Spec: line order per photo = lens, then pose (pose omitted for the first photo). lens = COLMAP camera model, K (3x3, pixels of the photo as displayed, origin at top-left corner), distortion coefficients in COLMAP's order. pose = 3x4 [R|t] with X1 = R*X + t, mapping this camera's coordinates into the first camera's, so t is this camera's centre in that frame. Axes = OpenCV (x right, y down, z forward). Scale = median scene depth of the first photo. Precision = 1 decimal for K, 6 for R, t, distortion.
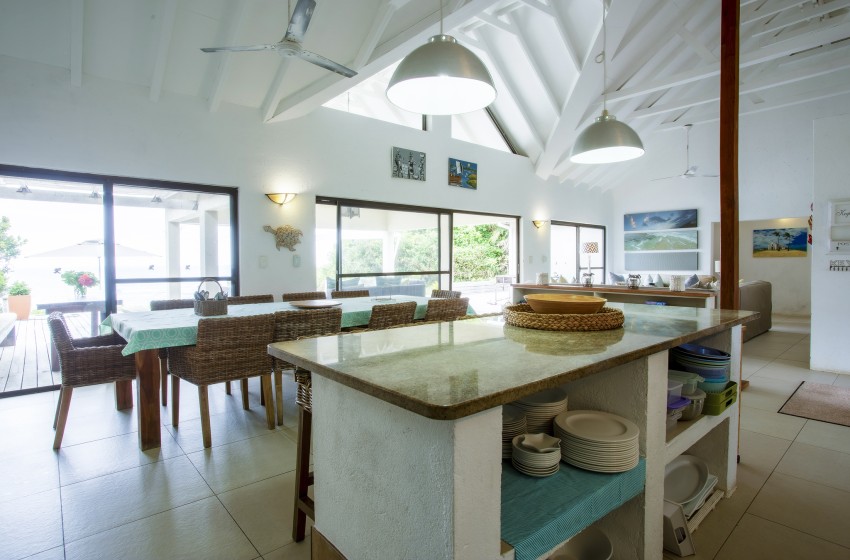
lens RADIAL K [[437.1, 0, 421.6], [0, 437.1, 276.6], [0, 0, 1]] dist [-0.082595, 0.036698]
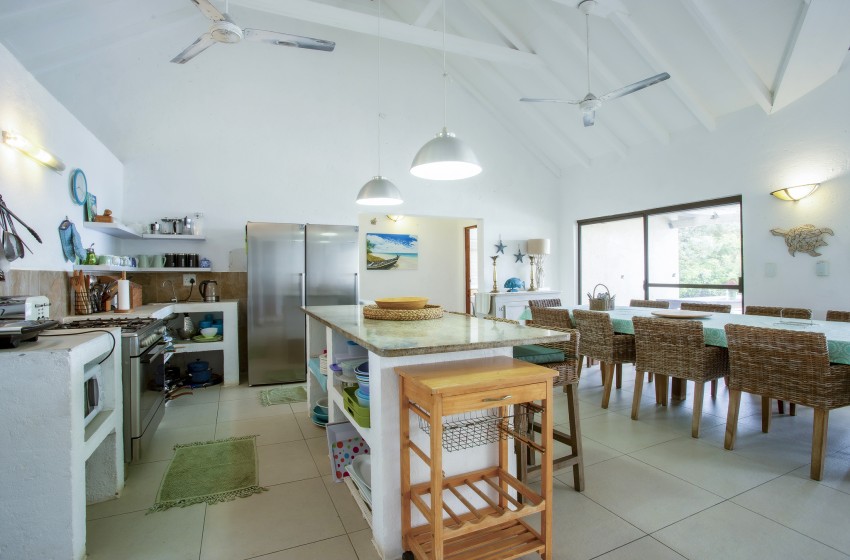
lens RADIAL K [[408.0, 0, 410.7], [0, 408.0, 276.4], [0, 0, 1]] dist [-0.052457, 0.023832]
pose [[-0.302541, 0.009562, -0.953088, 0.454528], [-0.021480, 0.999627, 0.016848, -0.013354], [0.952894, 0.025570, -0.302223, 0.381477]]
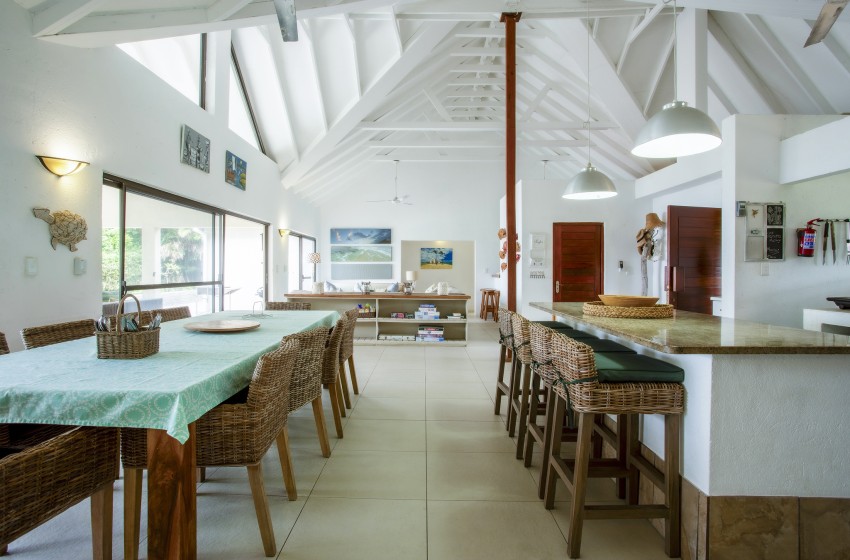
lens RADIAL K [[437.1, 0, 421.6], [0, 437.1, 276.6], [0, 0, 1]] dist [-0.082595, 0.036698]
pose [[0.655771, -0.000831, 0.754959, -0.317529], [0.018972, 0.999702, -0.015379, -0.001082], [-0.754721, 0.024408, 0.655591, 0.147681]]
